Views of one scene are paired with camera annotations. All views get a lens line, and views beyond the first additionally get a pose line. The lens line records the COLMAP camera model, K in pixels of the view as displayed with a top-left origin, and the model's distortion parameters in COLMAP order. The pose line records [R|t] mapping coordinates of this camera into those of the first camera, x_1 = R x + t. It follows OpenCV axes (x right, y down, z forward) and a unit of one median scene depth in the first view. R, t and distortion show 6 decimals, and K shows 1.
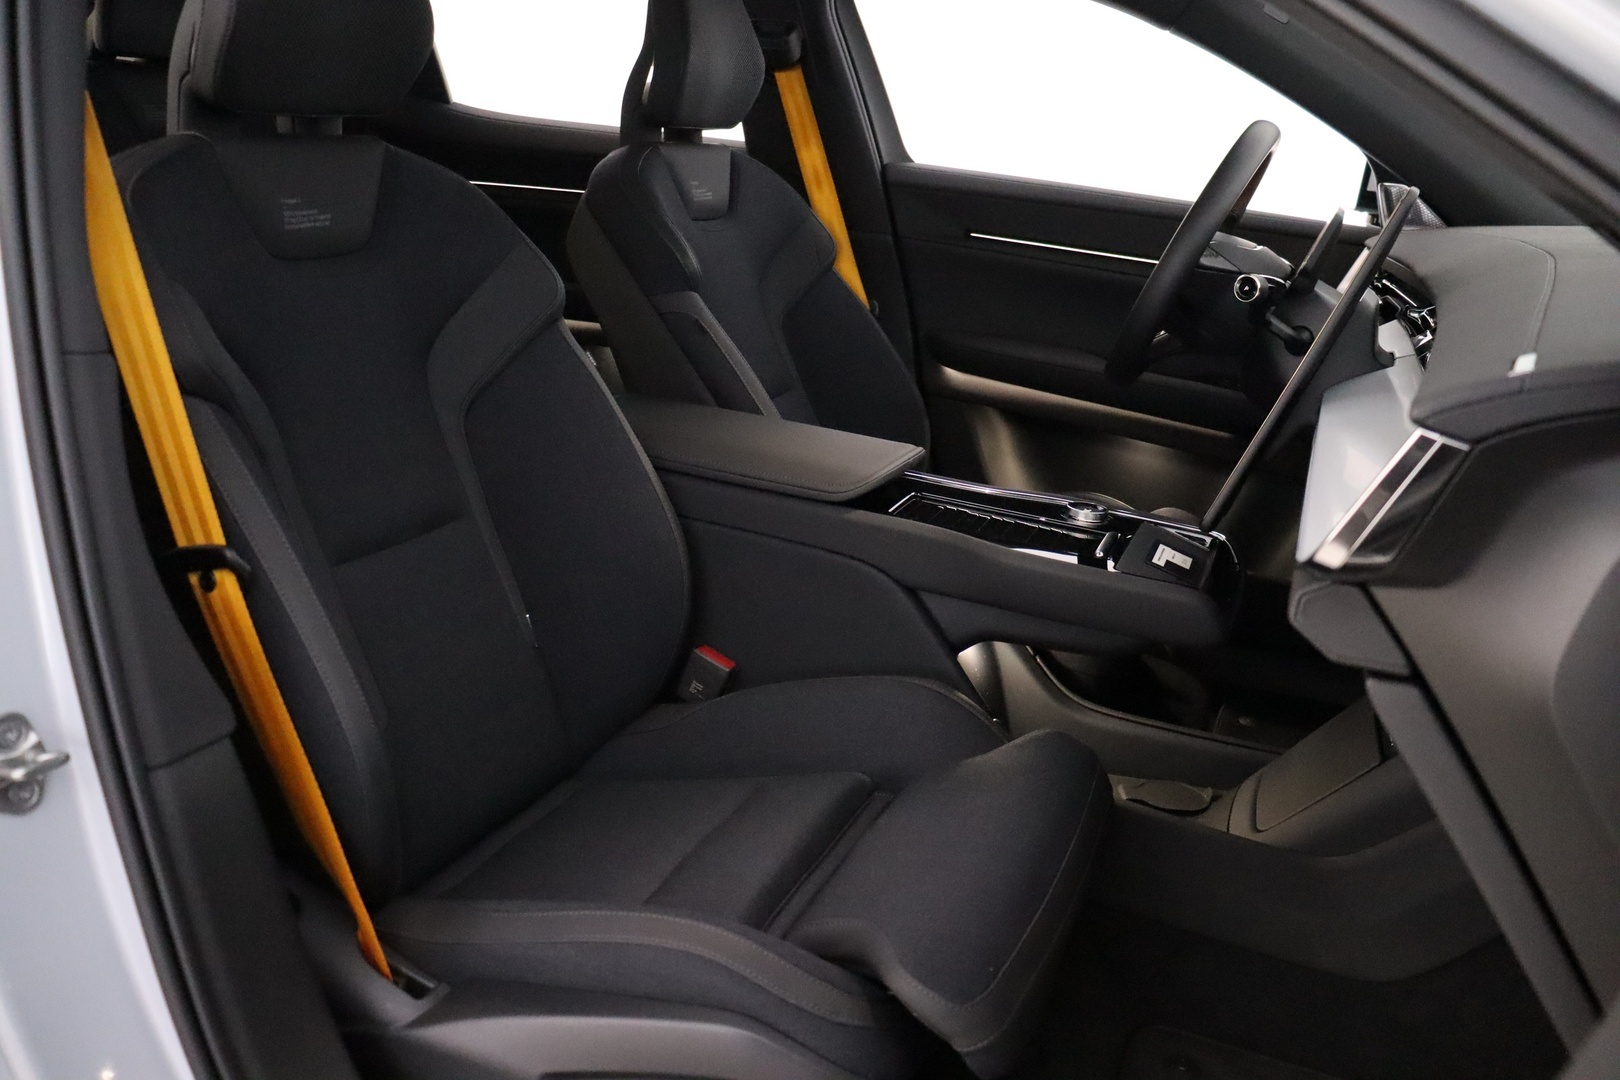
lens RADIAL K [[1379.5, 0, 844.0], [0, 1379.5, 542.4], [0, 0, 1]] dist [-0.174134, 0.157595]
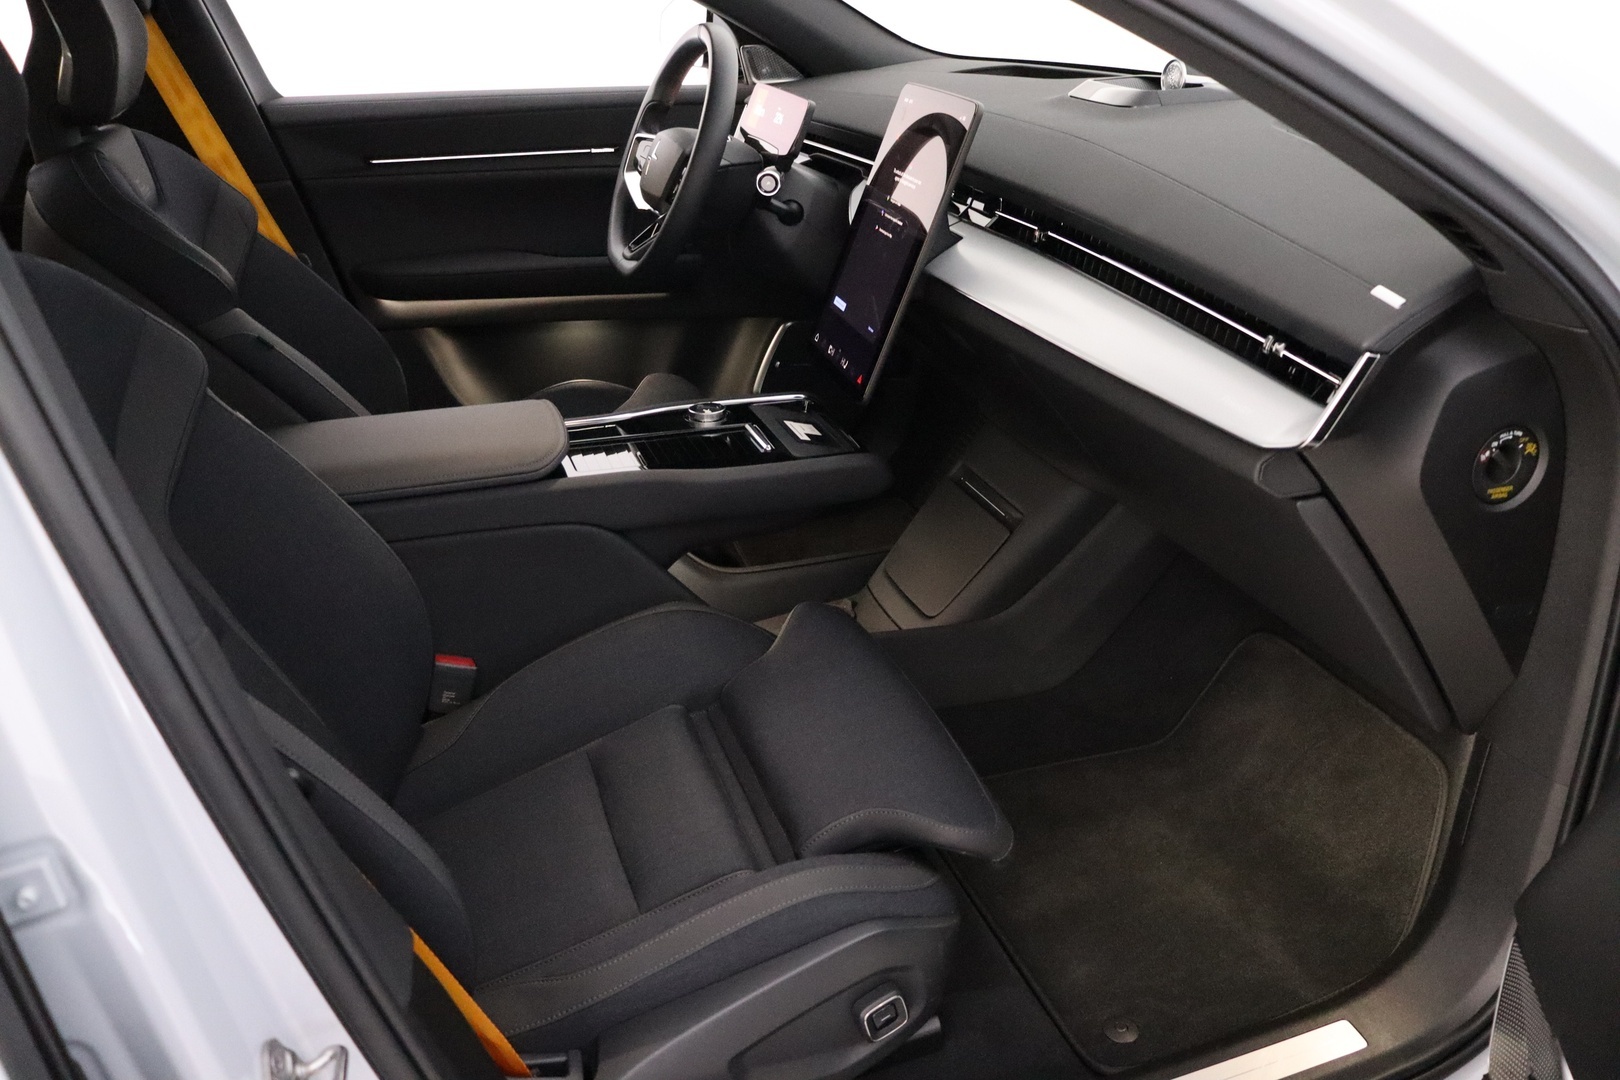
lens RADIAL K [[1379.5, 0, 844.0], [0, 1379.5, 542.4], [0, 0, 1]] dist [-0.174134, 0.157595]
pose [[0.736112, -0.352395, 0.577890, -0.408993], [0.250690, 0.935006, 0.250835, -0.168626], [-0.628724, -0.039772, 0.776611, 0.046314]]
